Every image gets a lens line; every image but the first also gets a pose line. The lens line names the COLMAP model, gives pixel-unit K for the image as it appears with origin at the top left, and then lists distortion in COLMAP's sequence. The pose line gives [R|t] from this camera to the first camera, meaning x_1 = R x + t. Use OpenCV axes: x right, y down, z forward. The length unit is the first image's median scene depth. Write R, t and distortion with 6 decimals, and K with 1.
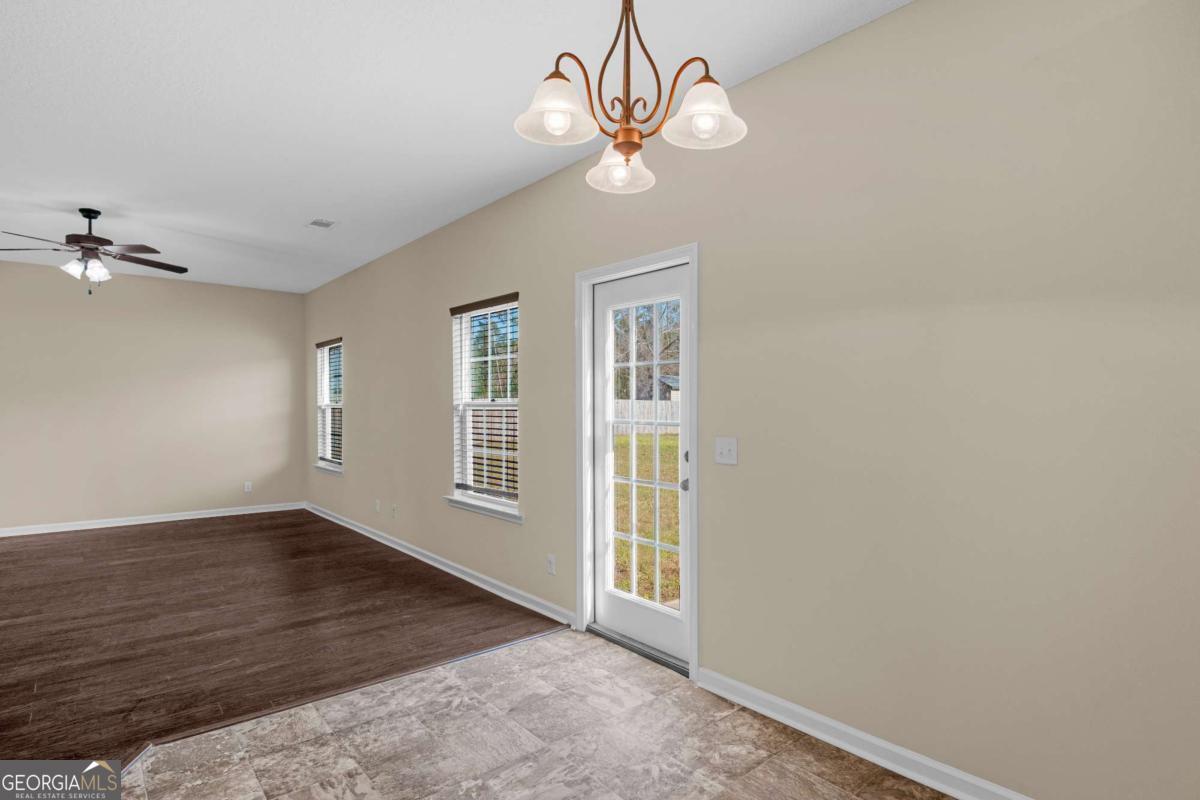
lens RADIAL K [[594.8, 0, 600.0], [0, 594.8, 400.0], [0, 0, 1]] dist [-0.021012, 0.000093]
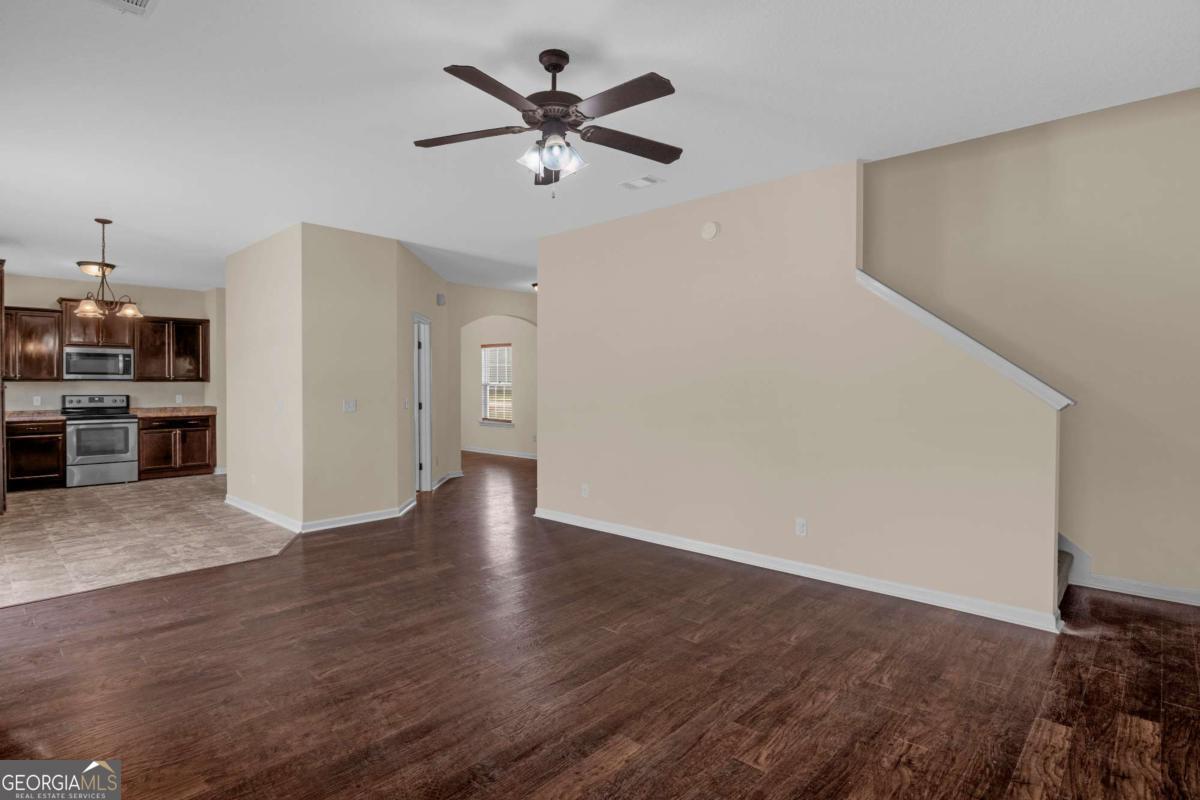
lens RADIAL K [[626.4, 0, 584.4], [0, 626.4, 394.3], [0, 0, 1]] dist [-0.001724, 0.000125]
pose [[-0.997201, 0.006700, -0.074472, -1.028471], [0.006301, 0.999965, 0.005585, 0.017814], [0.074506, 0.005100, -0.997207, 1.979301]]
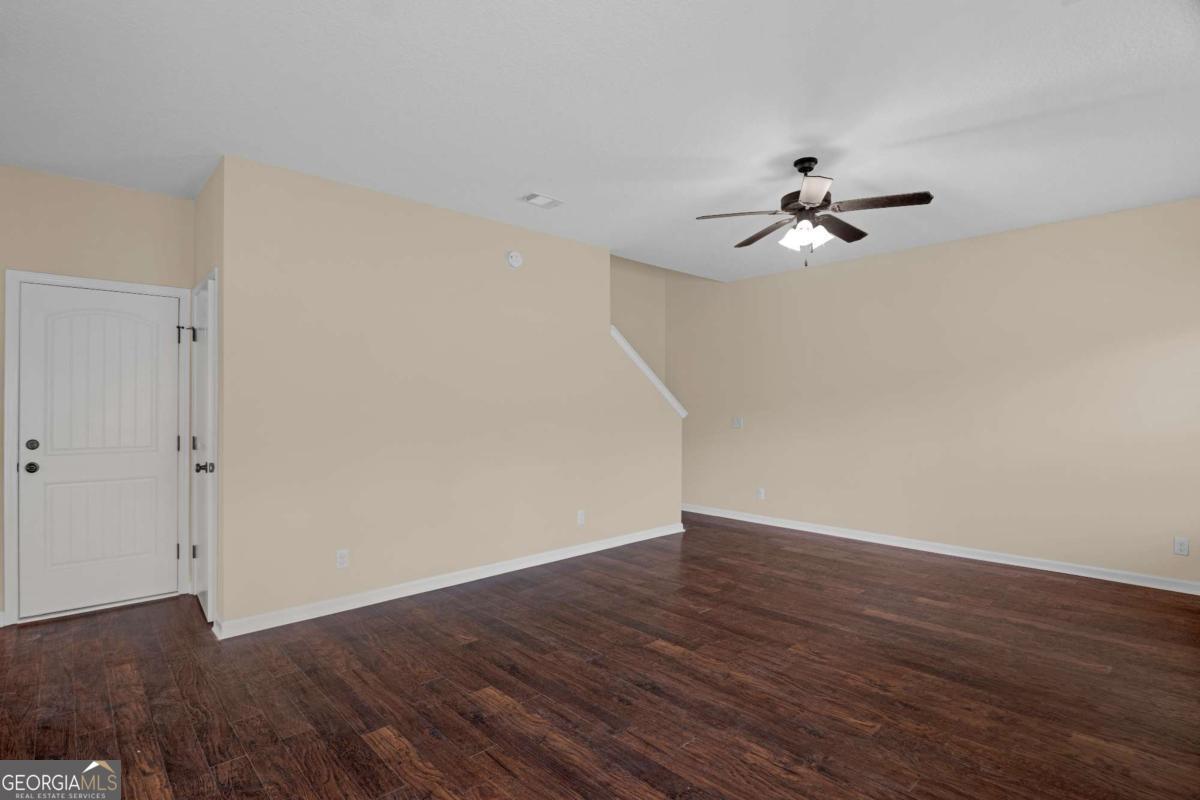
lens RADIAL K [[594.8, 0, 600.0], [0, 594.8, 400.0], [0, 0, 1]] dist [-0.021012, 0.000093]
pose [[0.045577, -0.007377, -0.998934, -0.097837], [0.009529, 0.999930, -0.006949, 0.006001], [0.998915, -0.009202, 0.045644, 0.833697]]
